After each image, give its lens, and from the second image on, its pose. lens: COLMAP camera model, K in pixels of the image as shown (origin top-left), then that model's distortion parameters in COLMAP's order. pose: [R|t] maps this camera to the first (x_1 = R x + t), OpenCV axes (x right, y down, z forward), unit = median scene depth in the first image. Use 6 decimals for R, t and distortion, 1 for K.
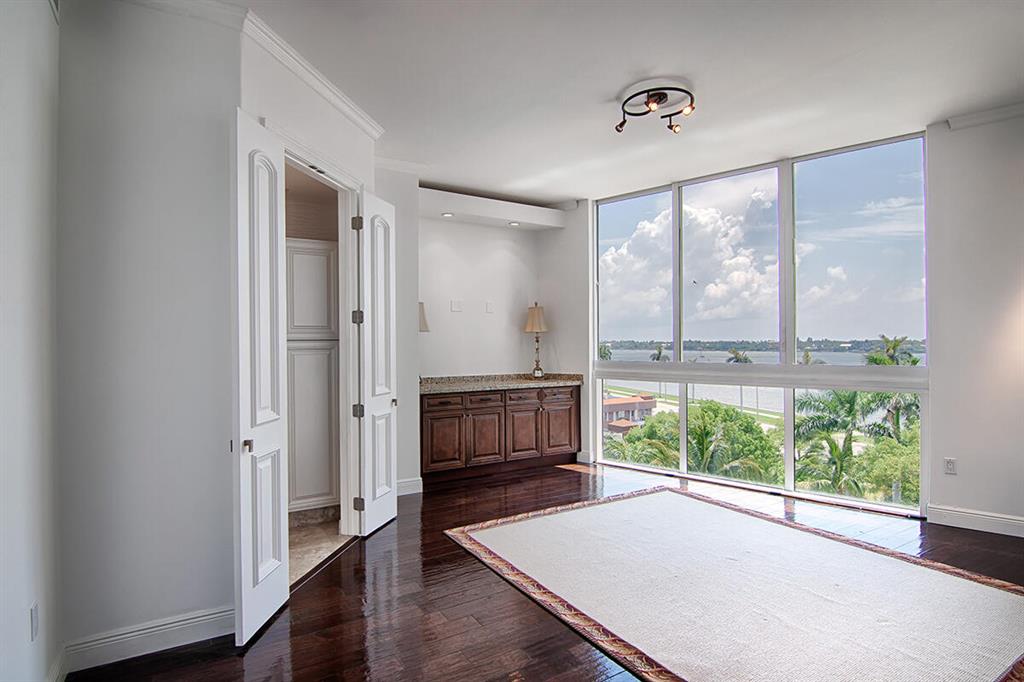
lens RADIAL K [[525.1, 0, 512.0], [0, 525.1, 341.0], [0, 0, 1]] dist [-0.021413, -0.000760]
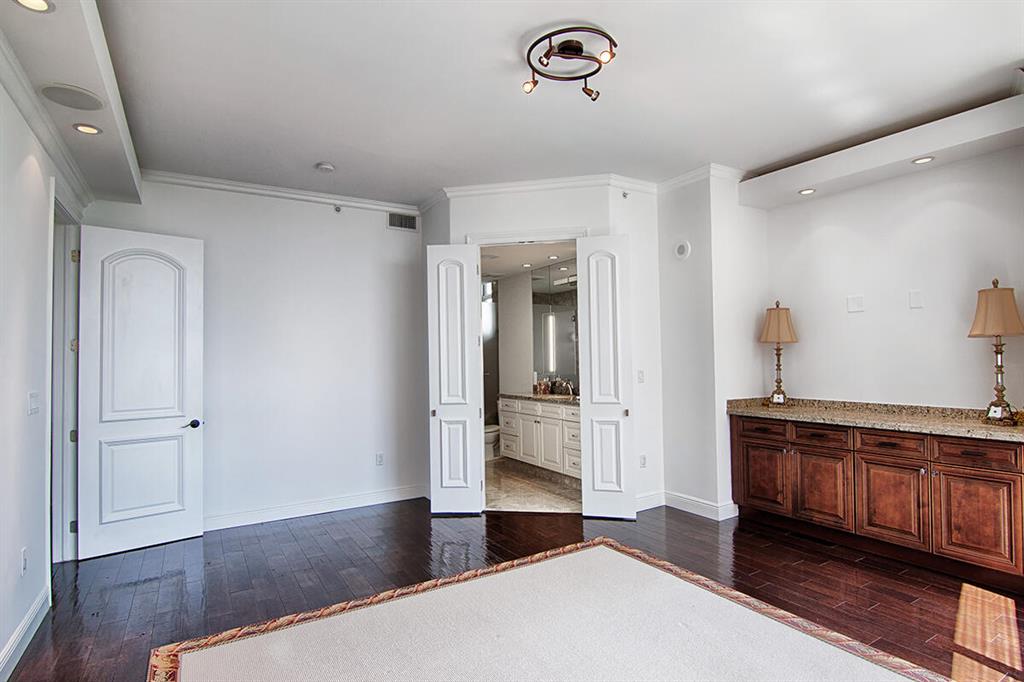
lens RADIAL K [[540.6, 0, 526.7], [0, 540.6, 339.6], [0, 0, 1]] dist [-0.002813, -0.000801]
pose [[0.005801, -0.025481, -0.999658, 0.598948], [0.021777, 0.999441, -0.025349, -0.008983], [0.999746, -0.021622, 0.006352, 0.512378]]
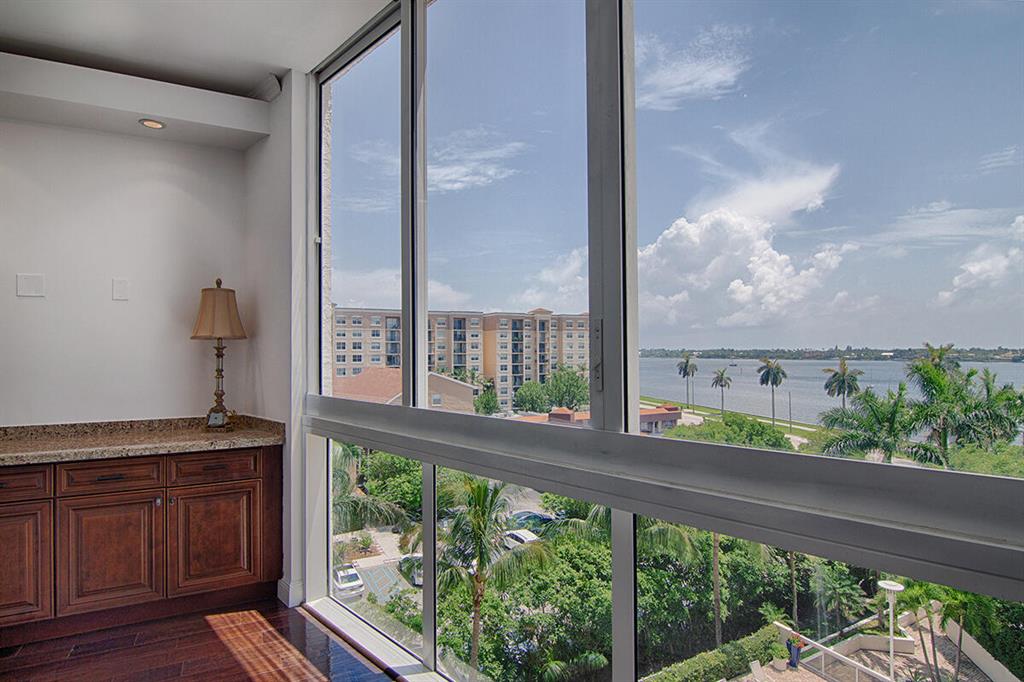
lens RADIAL K [[522.7, 0, 508.6], [0, 522.7, 345.4], [0, 0, 1]] dist [-0.026448, -0.000693]
pose [[0.997950, 0.000359, -0.063994, 0.363654], [-0.000807, 0.999975, -0.006964, -0.006216], [0.063990, 0.007001, 0.997926, 0.510590]]
